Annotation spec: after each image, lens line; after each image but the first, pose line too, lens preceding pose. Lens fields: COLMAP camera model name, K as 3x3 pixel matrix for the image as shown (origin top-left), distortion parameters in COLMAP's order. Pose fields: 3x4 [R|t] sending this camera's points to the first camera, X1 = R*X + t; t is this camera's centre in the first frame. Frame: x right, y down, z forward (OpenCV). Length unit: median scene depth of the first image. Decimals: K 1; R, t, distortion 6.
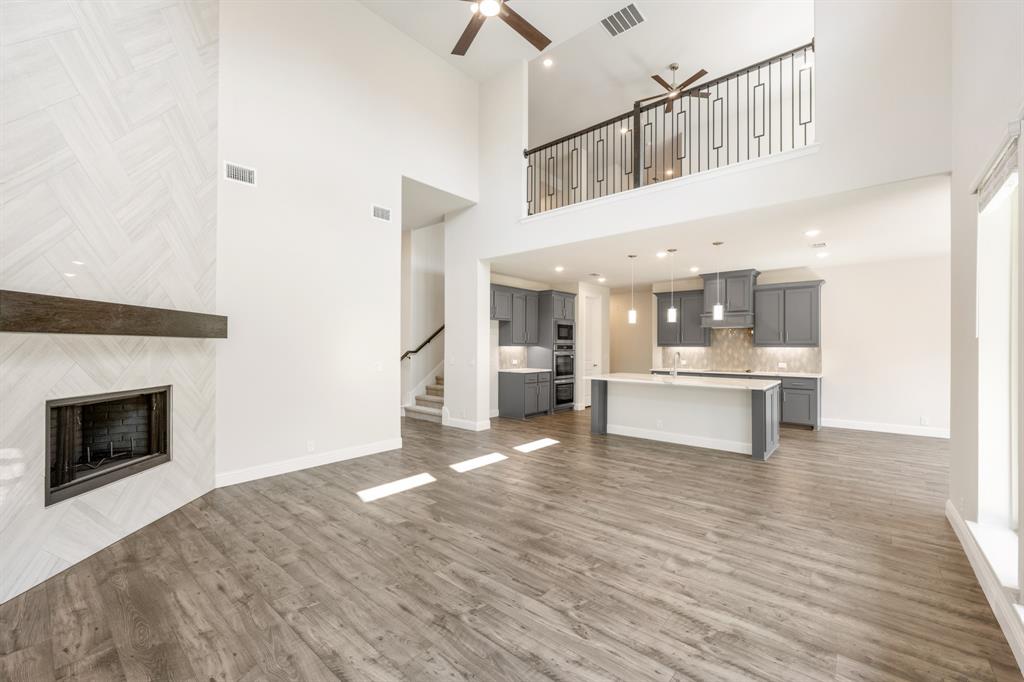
lens RADIAL K [[416.8, 0, 514.8], [0, 416.8, 343.3], [0, 0, 1]] dist [-0.004720, -0.000188]
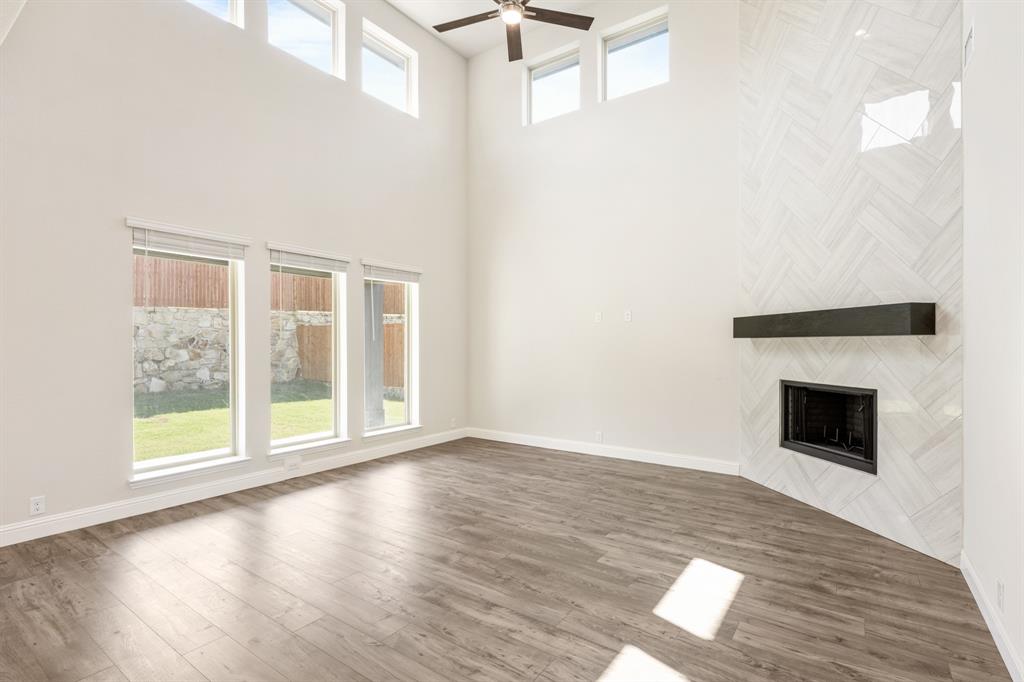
lens RADIAL K [[484.6, 0, 511.7], [0, 484.6, 343.5], [0, 0, 1]] dist [-0.001224, -0.000012]
pose [[-0.996826, -0.002168, -0.079587, 0.035785], [-0.001594, 0.999972, -0.007270, 0.012388], [0.079601, -0.007120, -0.996801, 2.323180]]
